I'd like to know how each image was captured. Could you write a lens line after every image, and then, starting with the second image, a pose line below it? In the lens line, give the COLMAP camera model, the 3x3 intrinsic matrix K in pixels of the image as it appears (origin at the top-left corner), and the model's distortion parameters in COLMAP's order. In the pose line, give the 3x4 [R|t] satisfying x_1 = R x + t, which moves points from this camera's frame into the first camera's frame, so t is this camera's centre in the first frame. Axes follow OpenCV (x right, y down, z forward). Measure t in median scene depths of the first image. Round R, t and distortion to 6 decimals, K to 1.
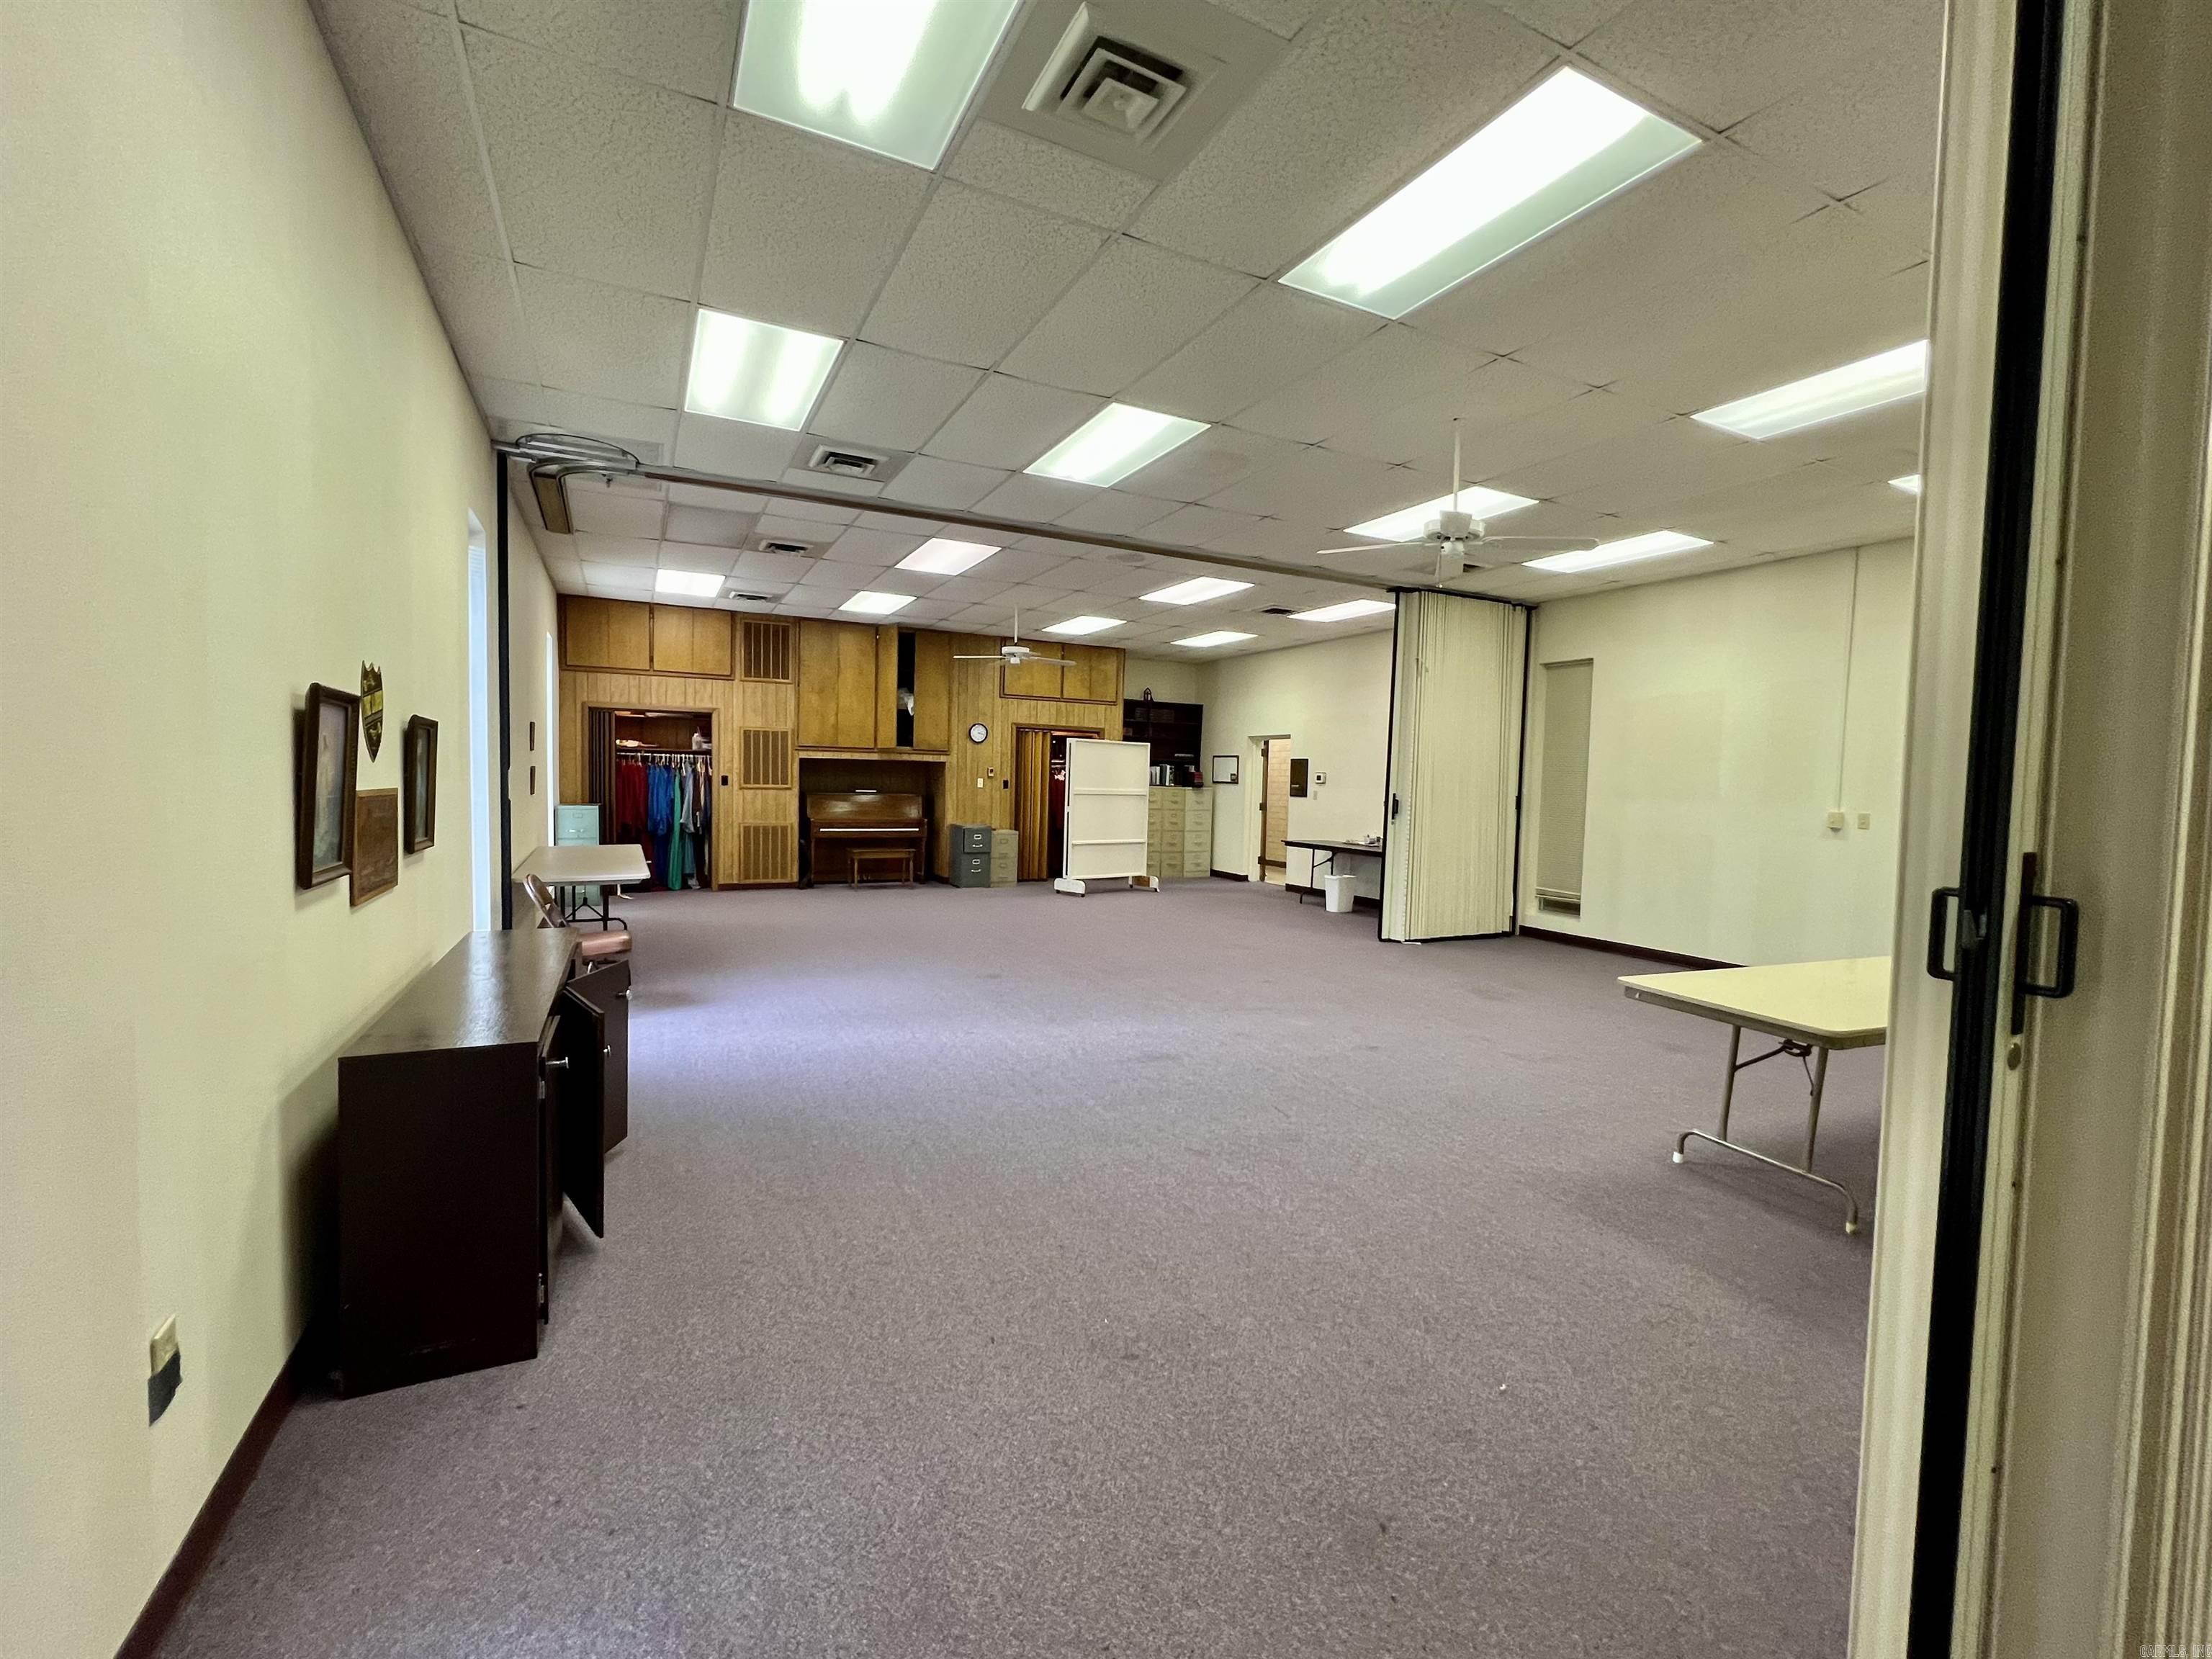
lens RADIAL K [[938.8, 0, 1102.2], [0, 938.8, 821.0], [0, 0, 1]] dist [-0.002989, 0.000394]
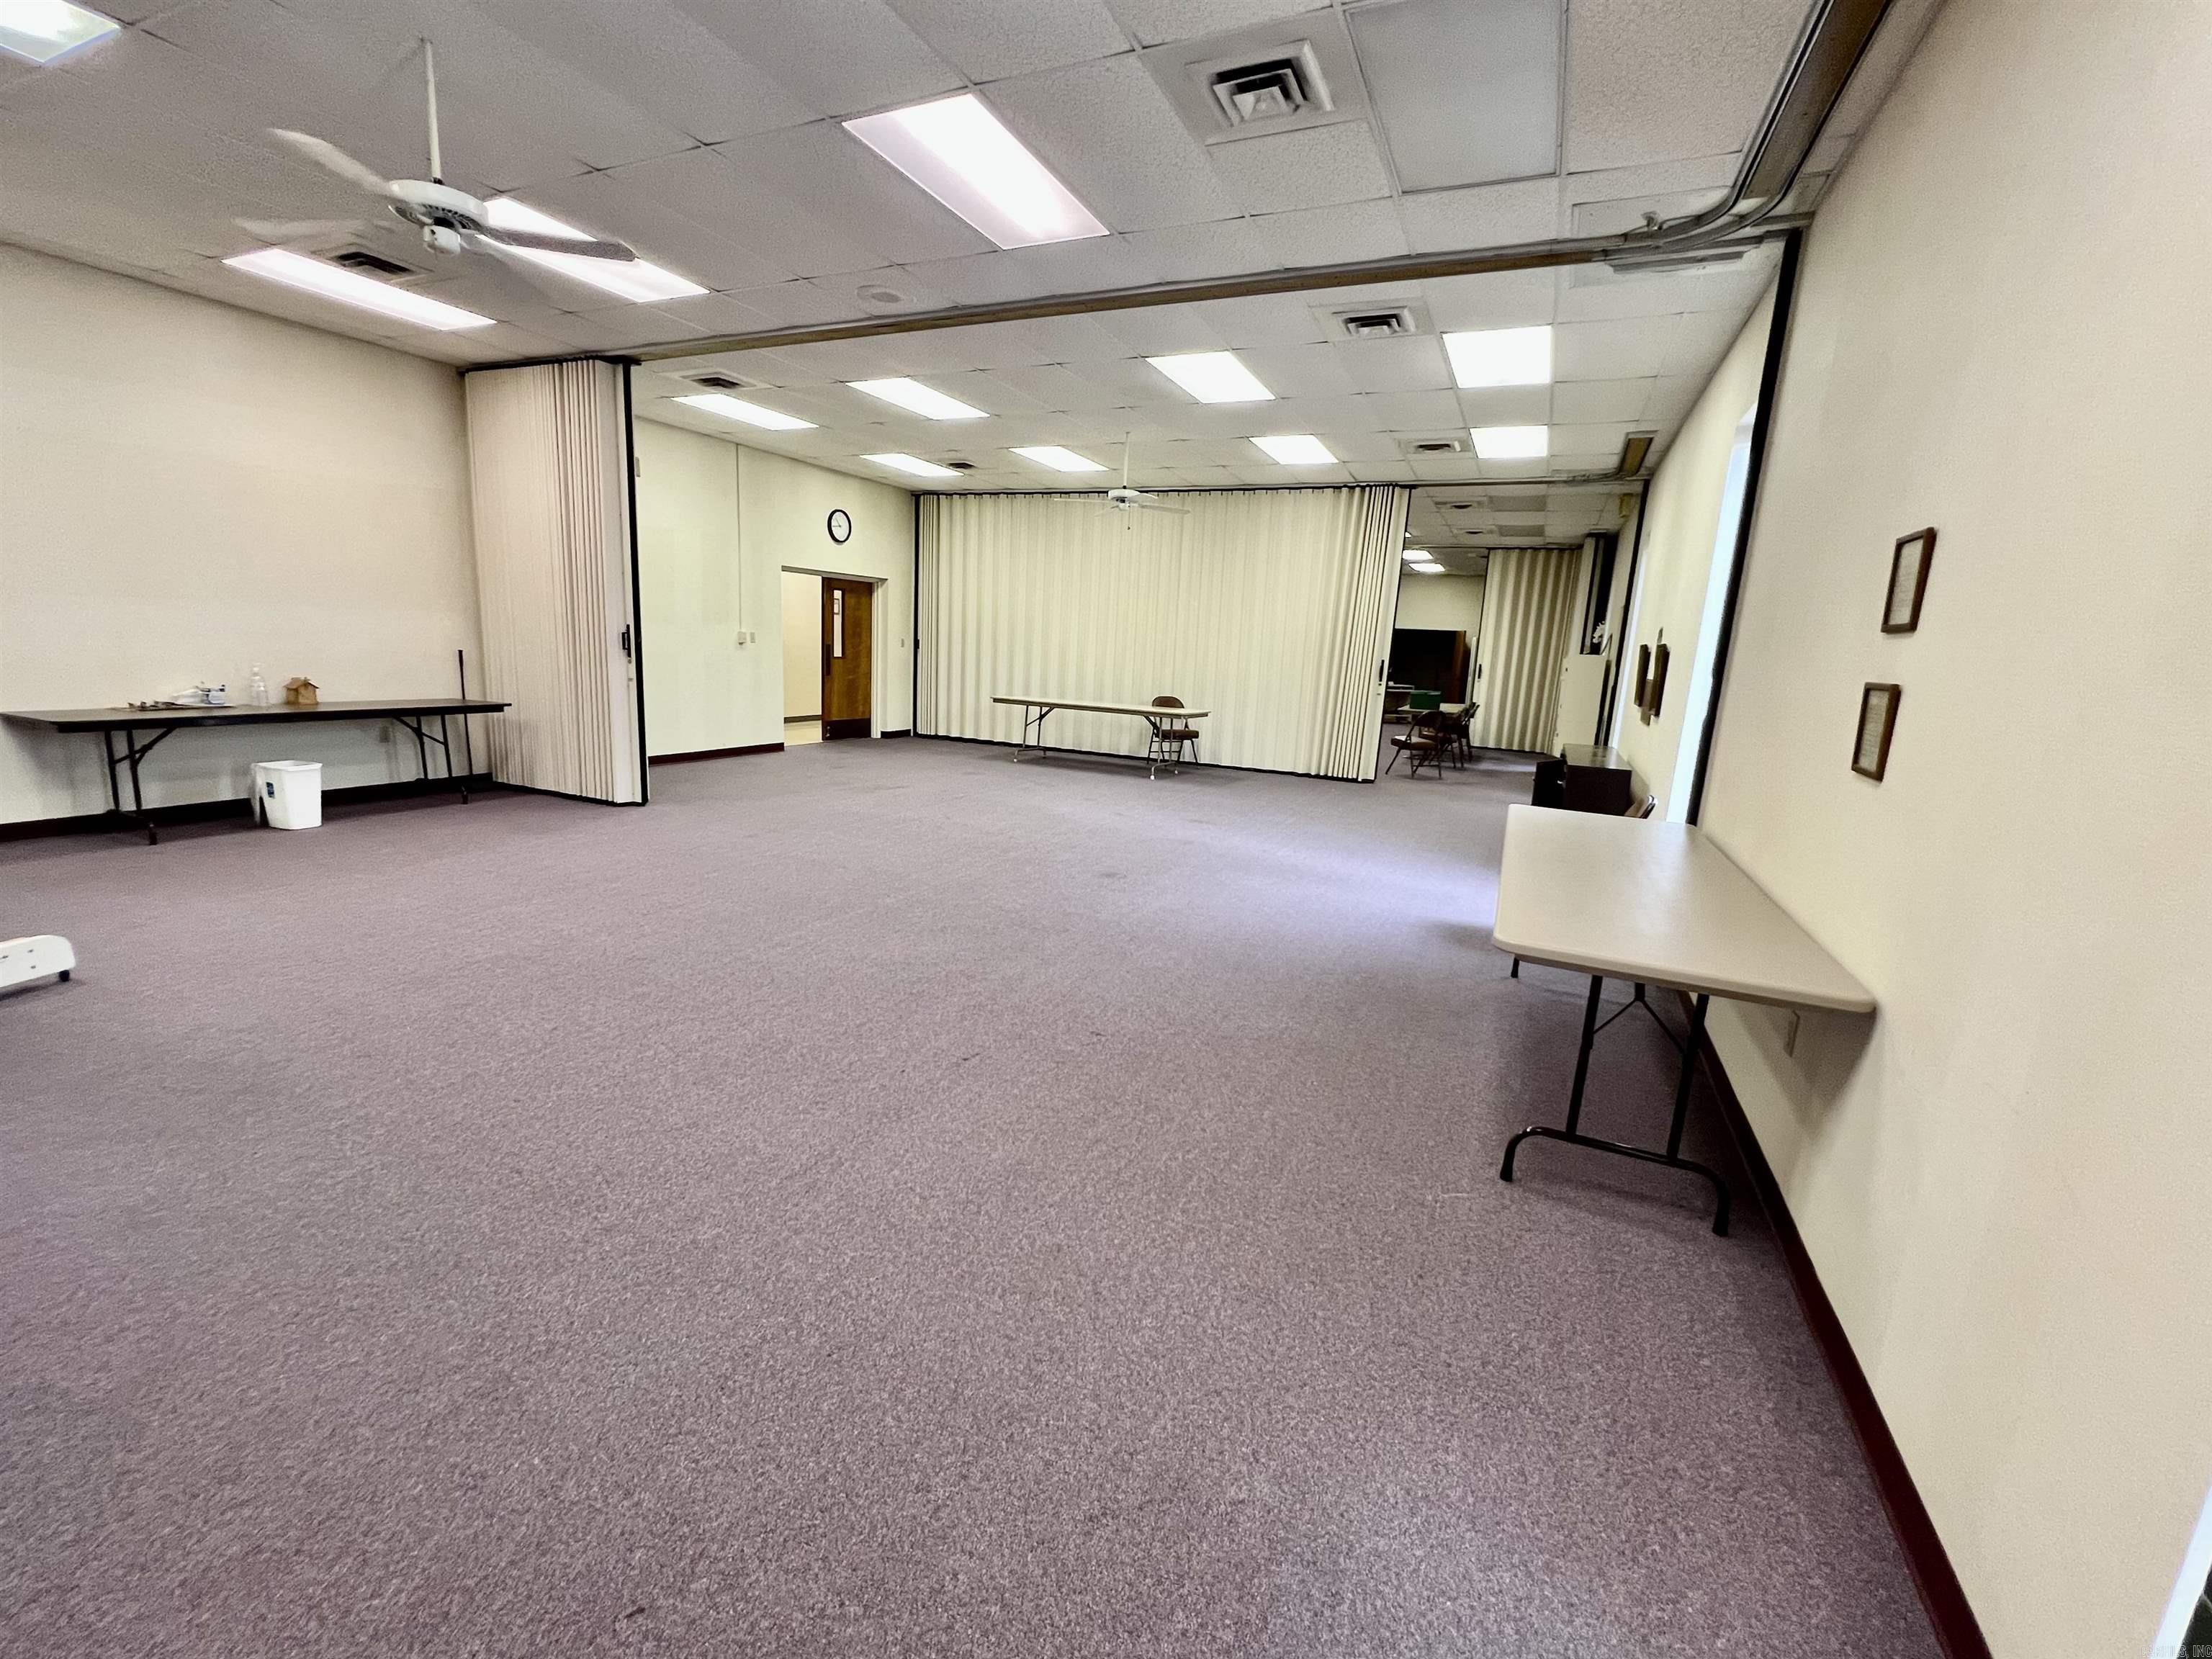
lens RADIAL K [[938.8, 0, 1101.0], [0, 938.8, 825.4], [0, 0, 1]] dist [-0.002989, 0.000394]
pose [[-0.624183, -0.207482, 0.753224, -0.821868], [-0.030832, 0.969883, 0.241613, -0.096812], [-0.780669, 0.127587, -0.611782, 1.663398]]
